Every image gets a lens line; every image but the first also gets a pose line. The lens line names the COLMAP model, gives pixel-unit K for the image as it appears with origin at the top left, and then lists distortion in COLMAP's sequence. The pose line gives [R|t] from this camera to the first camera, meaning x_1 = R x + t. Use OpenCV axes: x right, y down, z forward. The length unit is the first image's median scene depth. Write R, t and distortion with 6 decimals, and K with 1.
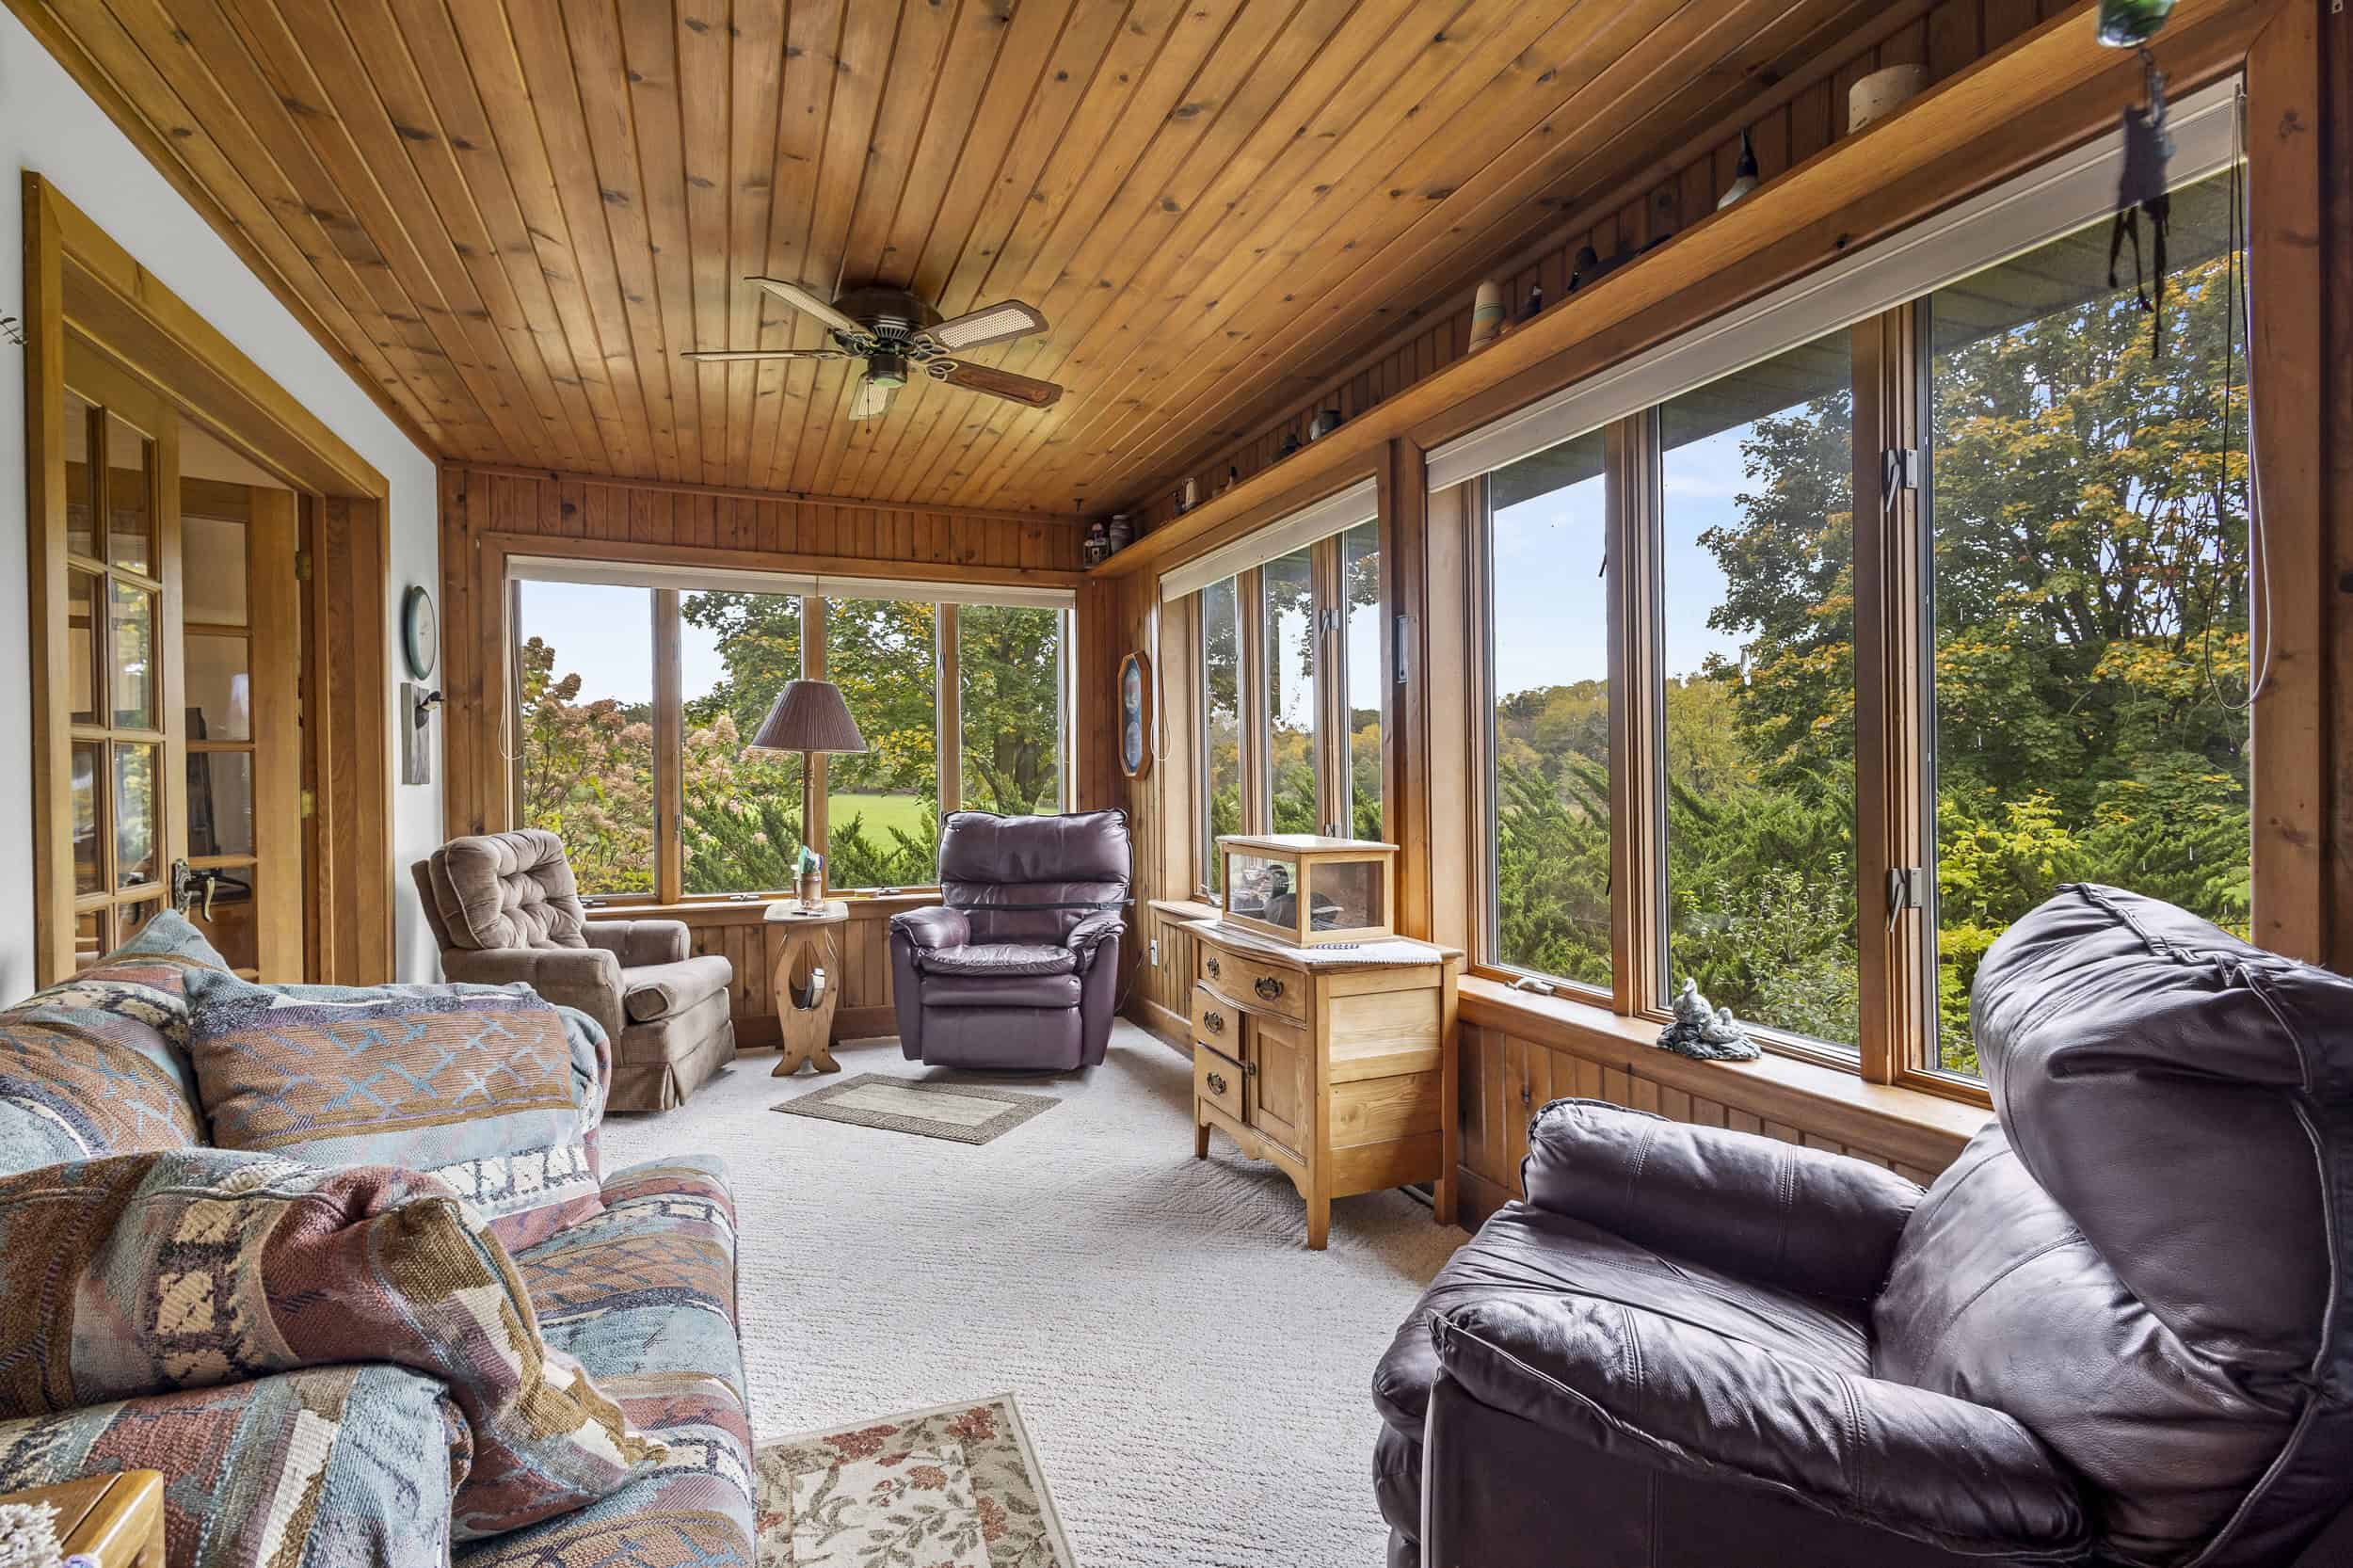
lens RADIAL K [[1086.8, 0, 1173.7], [0, 1086.8, 776.3], [0, 0, 1]] dist [0.001910, -0.000036]
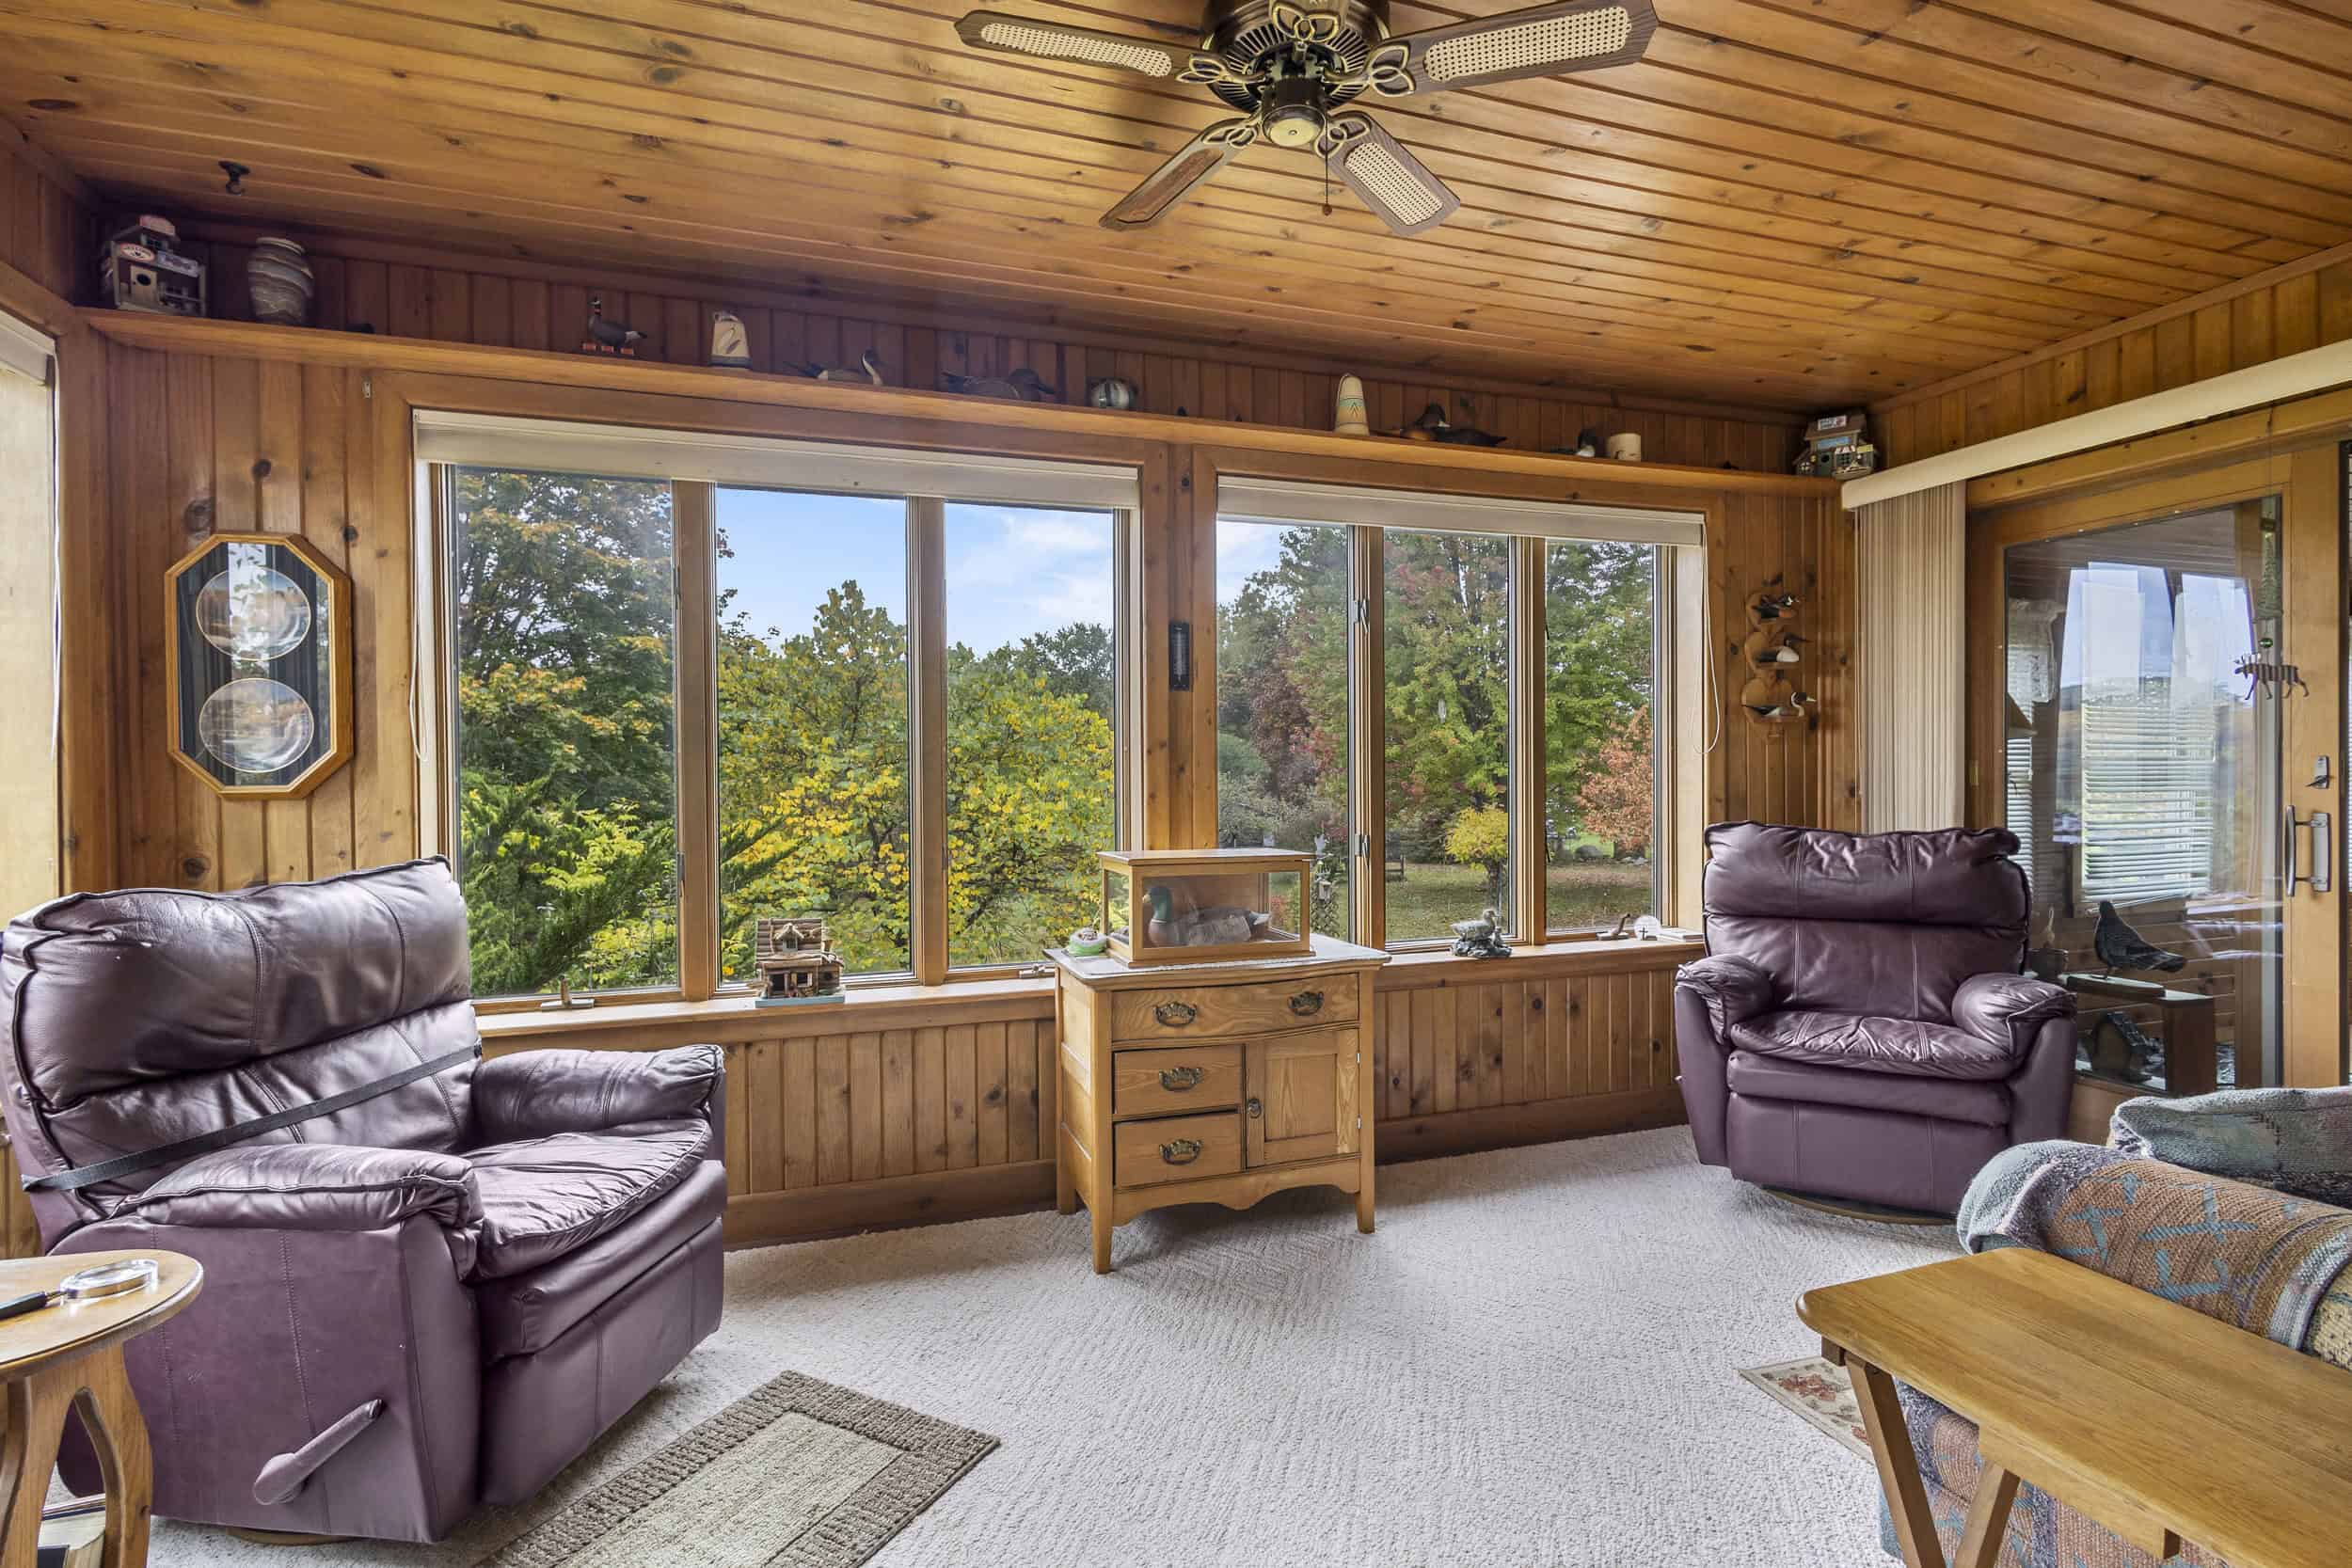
lens RADIAL K [[1086.2, 0, 1173.2], [0, 1086.2, 776.3], [0, 0, 1]] dist [0.001910, -0.000036]
pose [[0.078981, 0.002198, 0.996874, -0.795021], [0.007959, 0.999964, -0.002836, -0.004306], [-0.996844, 0.008158, 0.078961, 0.936441]]
